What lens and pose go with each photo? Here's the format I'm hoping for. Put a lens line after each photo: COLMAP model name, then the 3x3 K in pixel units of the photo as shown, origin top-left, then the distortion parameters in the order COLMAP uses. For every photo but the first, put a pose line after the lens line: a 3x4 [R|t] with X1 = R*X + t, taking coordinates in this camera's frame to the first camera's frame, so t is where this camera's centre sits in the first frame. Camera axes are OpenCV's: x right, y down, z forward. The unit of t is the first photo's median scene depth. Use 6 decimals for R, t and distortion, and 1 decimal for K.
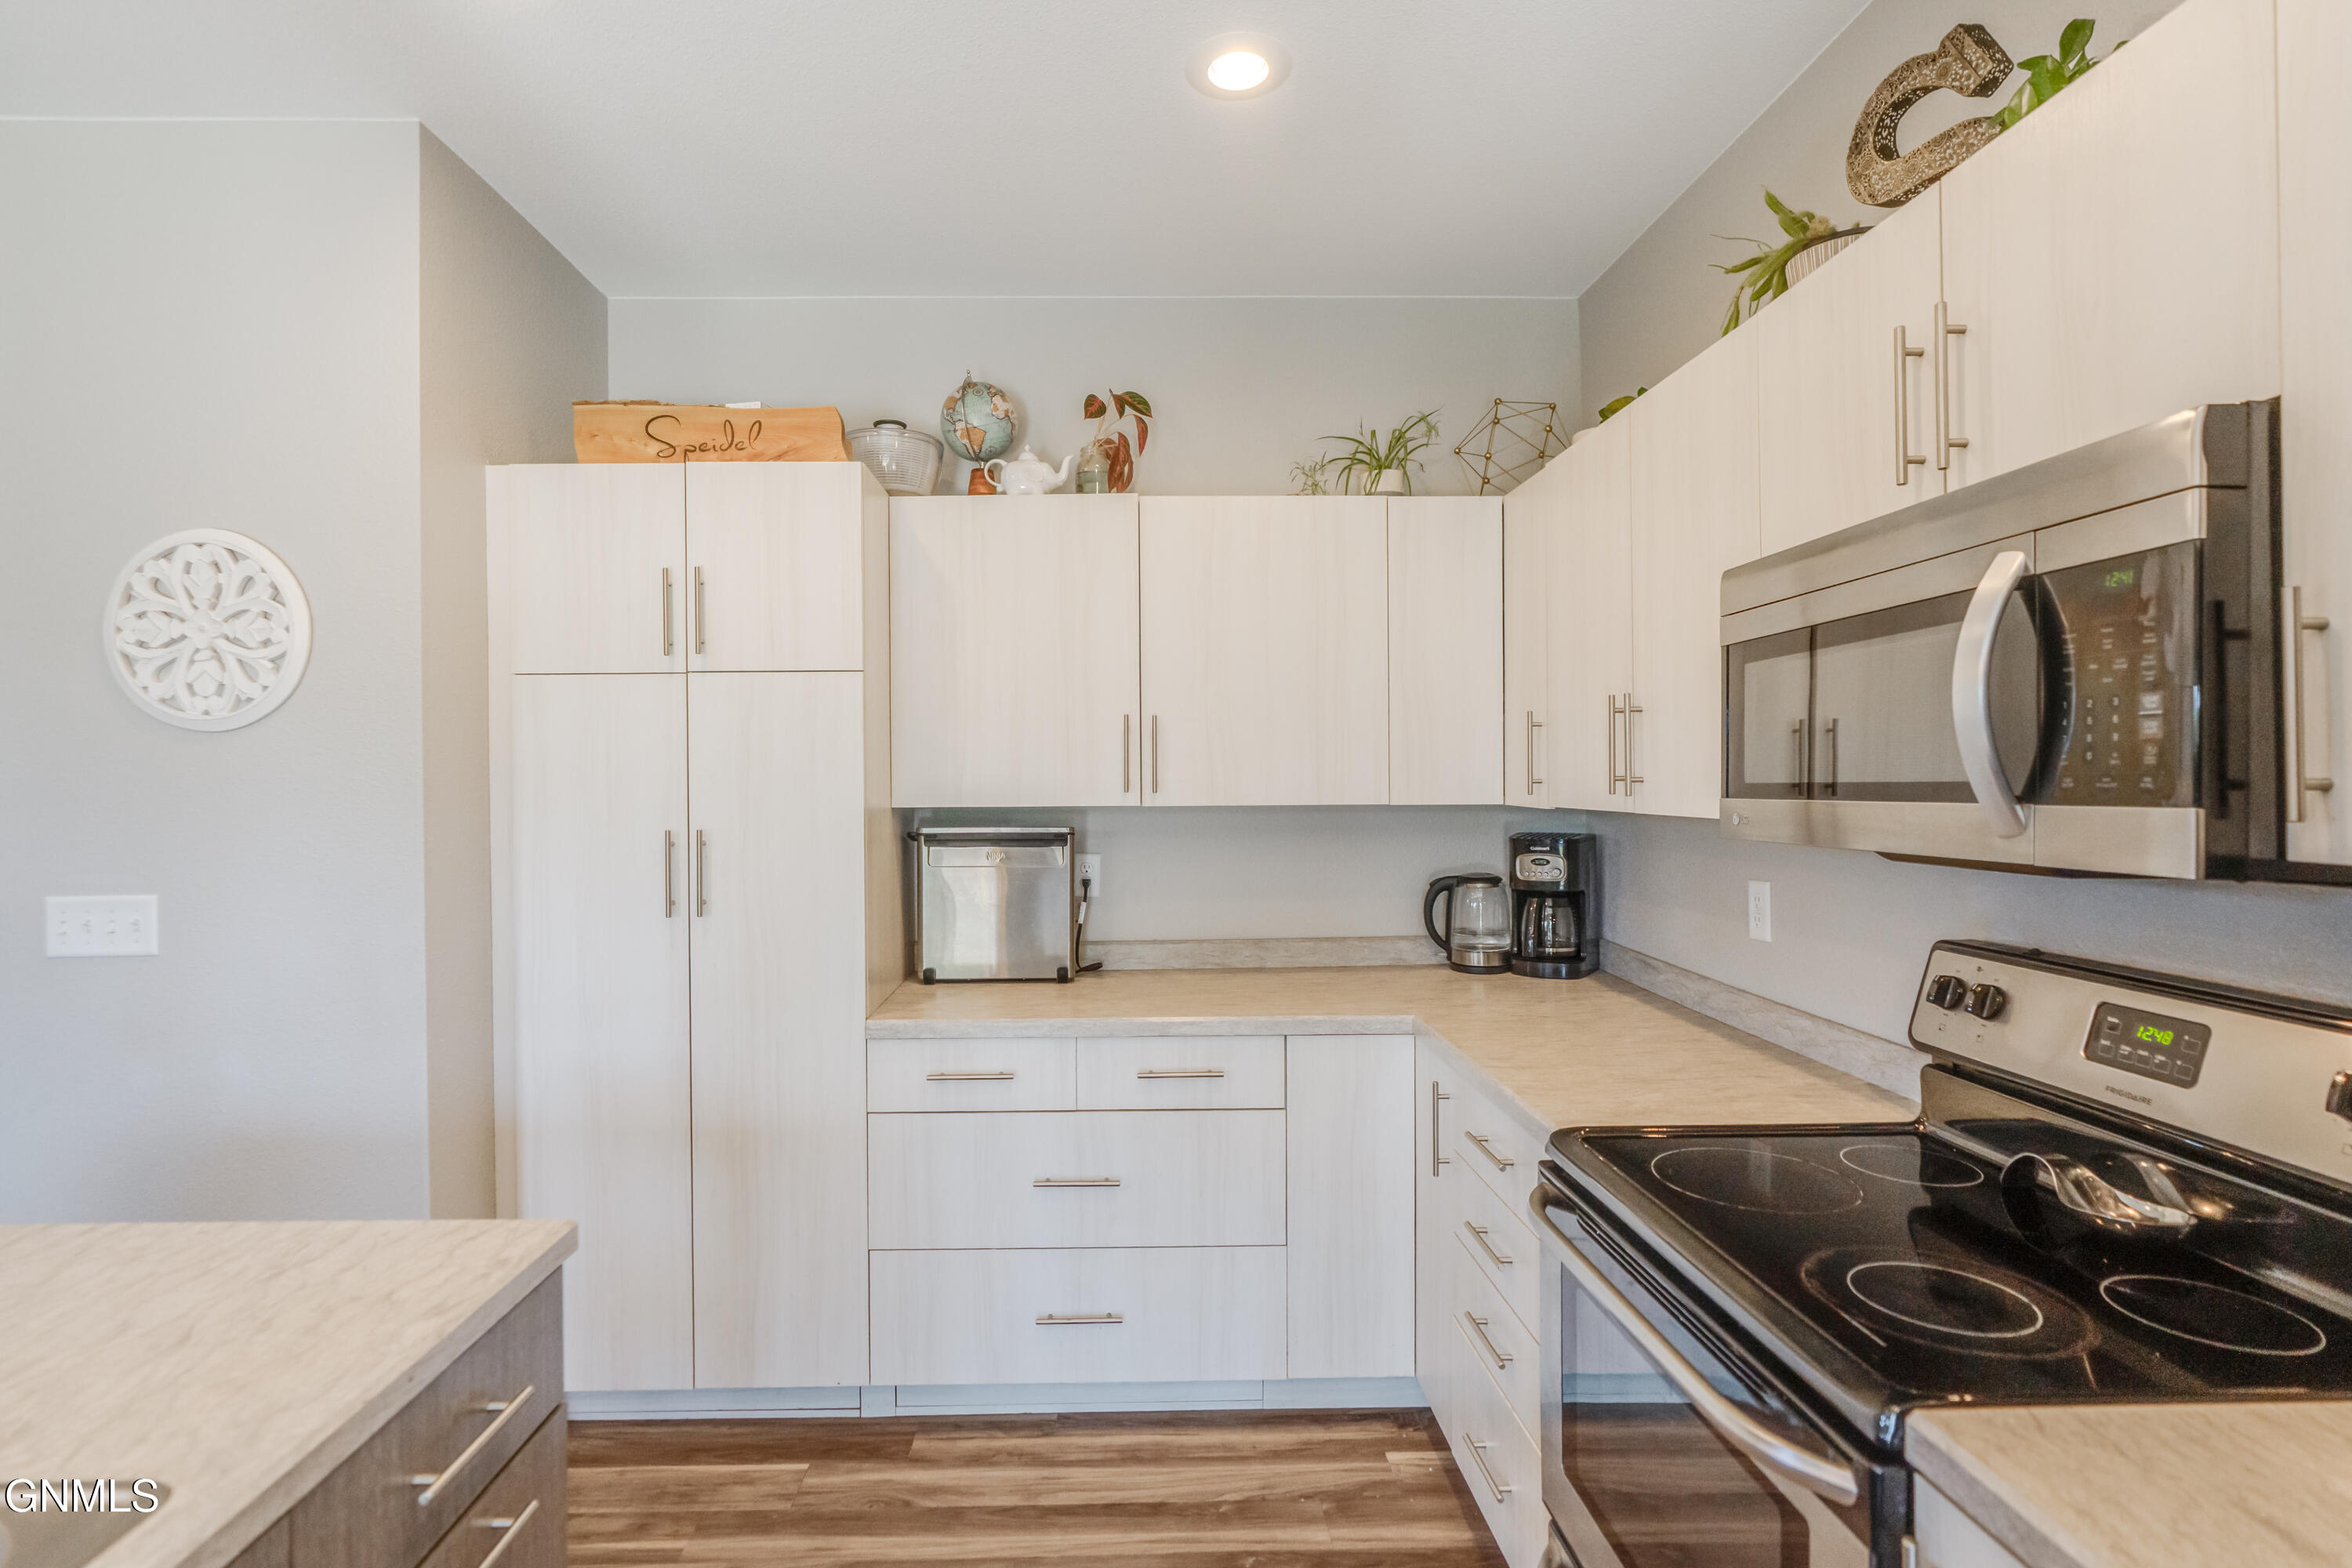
lens RADIAL K [[1154.5, 0, 1124.9], [0, 1154.5, 782.5], [0, 0, 1]] dist [-0.003274, 0.001003]
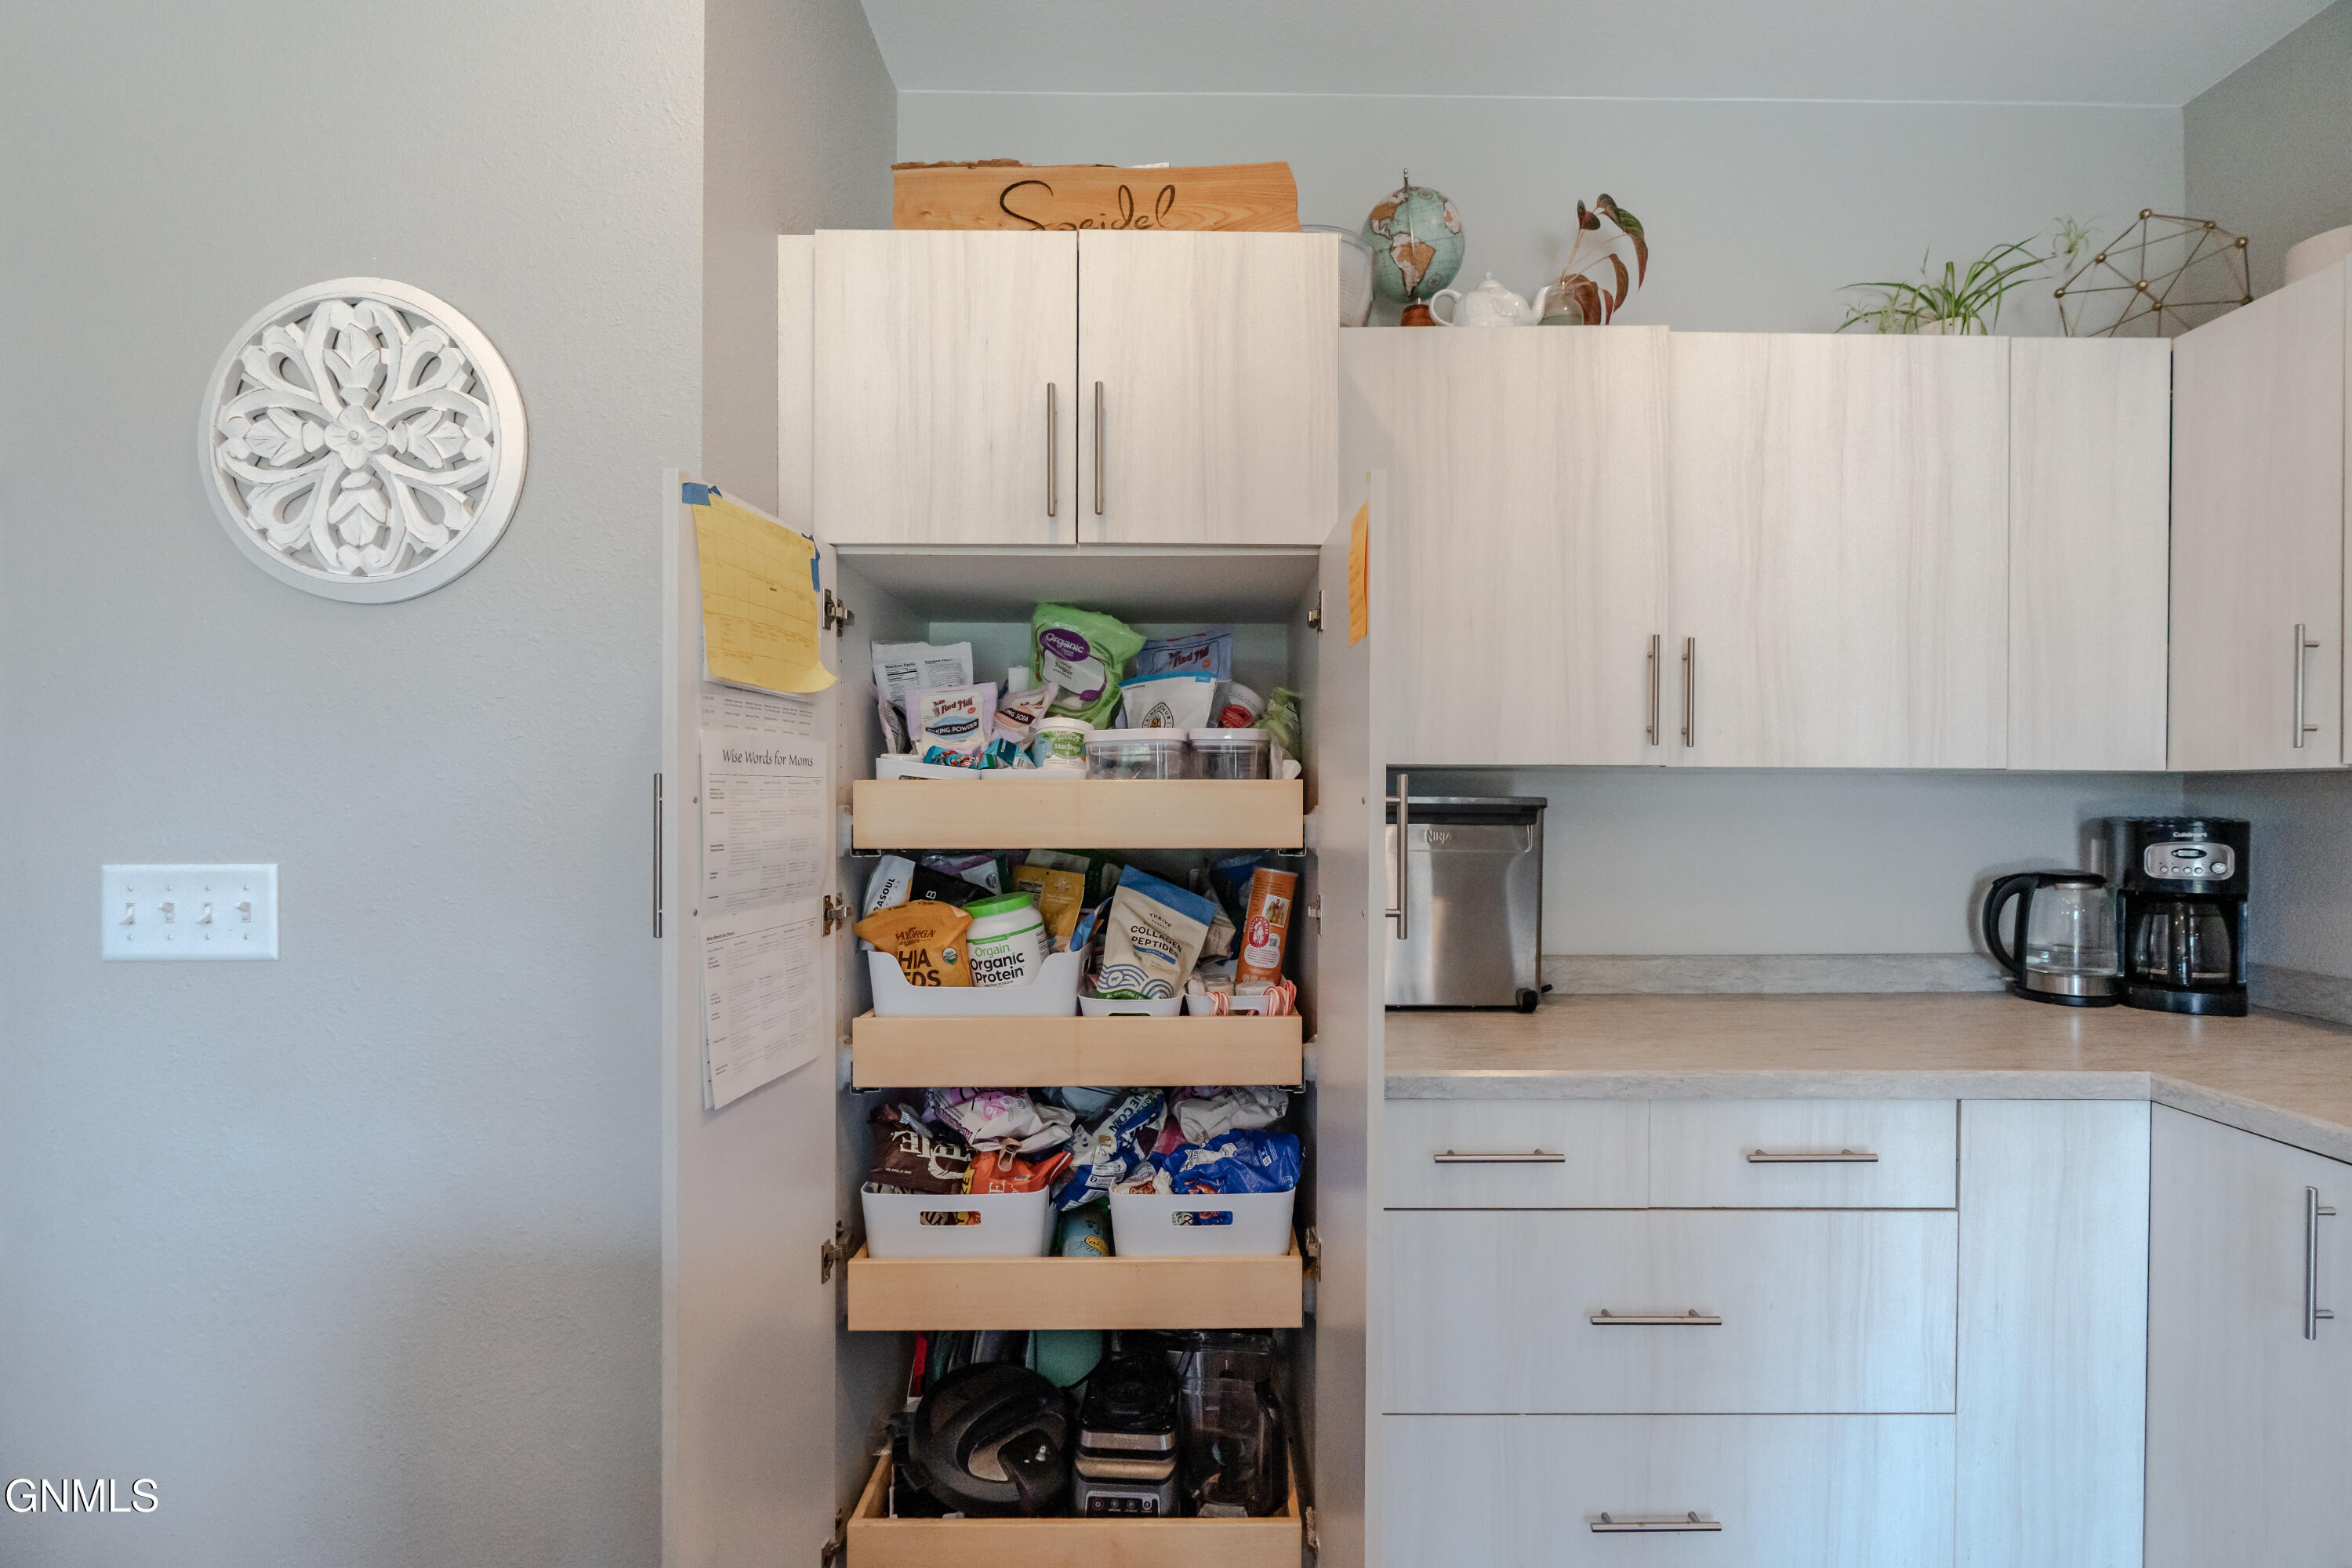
lens RADIAL K [[1064.9, 0, 1191.4], [0, 1064.9, 808.6], [0, 0, 1]] dist [-0.006604, 0.001174]
pose [[0.999904, 0.012015, -0.006951, -0.306887], [-0.012005, 0.999927, 0.001444, 0.055012], [0.006968, -0.001361, 0.999975, 0.385430]]
